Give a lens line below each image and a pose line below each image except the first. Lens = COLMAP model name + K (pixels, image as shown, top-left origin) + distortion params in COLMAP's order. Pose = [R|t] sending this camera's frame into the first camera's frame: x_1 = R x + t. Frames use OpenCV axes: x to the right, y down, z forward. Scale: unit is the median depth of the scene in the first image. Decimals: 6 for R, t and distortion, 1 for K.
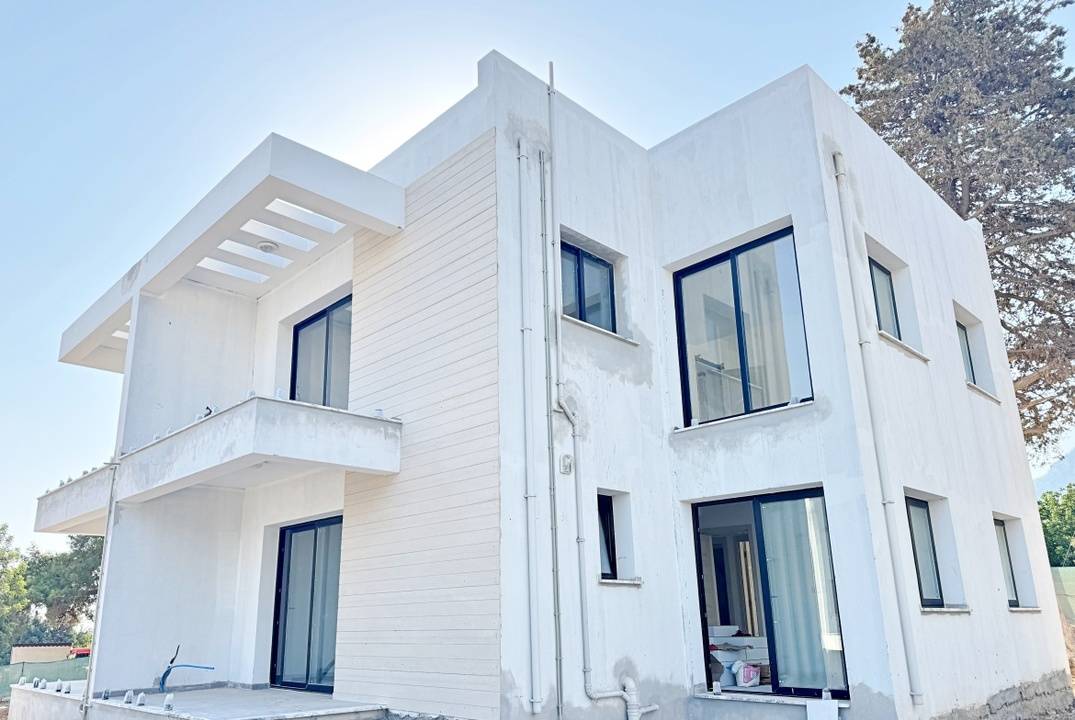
lens RADIAL K [[759.0, 0, 534.7], [0, 759.0, 419.1], [0, 0, 1]] dist [0.089259, -0.095831]
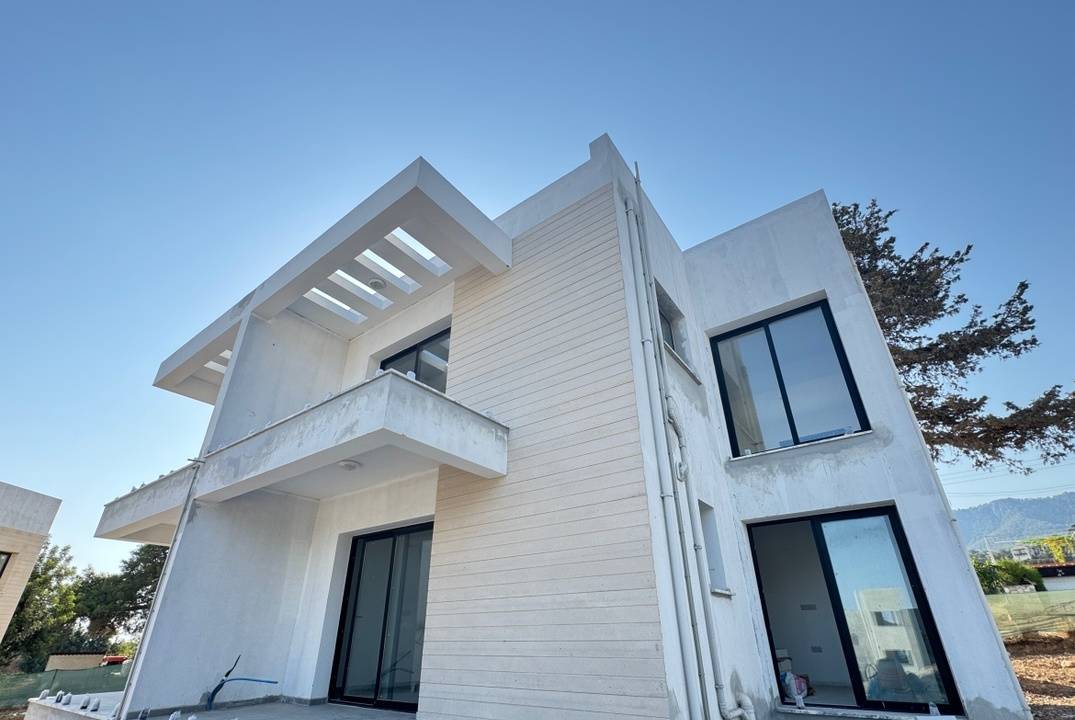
lens RADIAL K [[470.8, 0, 542.1], [0, 470.8, 410.8], [0, 0, 1]] dist [0.000270, -0.000190]
pose [[0.985584, 0.078975, 0.149626, -0.205895], [-0.048753, 0.979427, -0.195824, 0.095184], [-0.162013, 0.185706, 0.969157, 0.329286]]
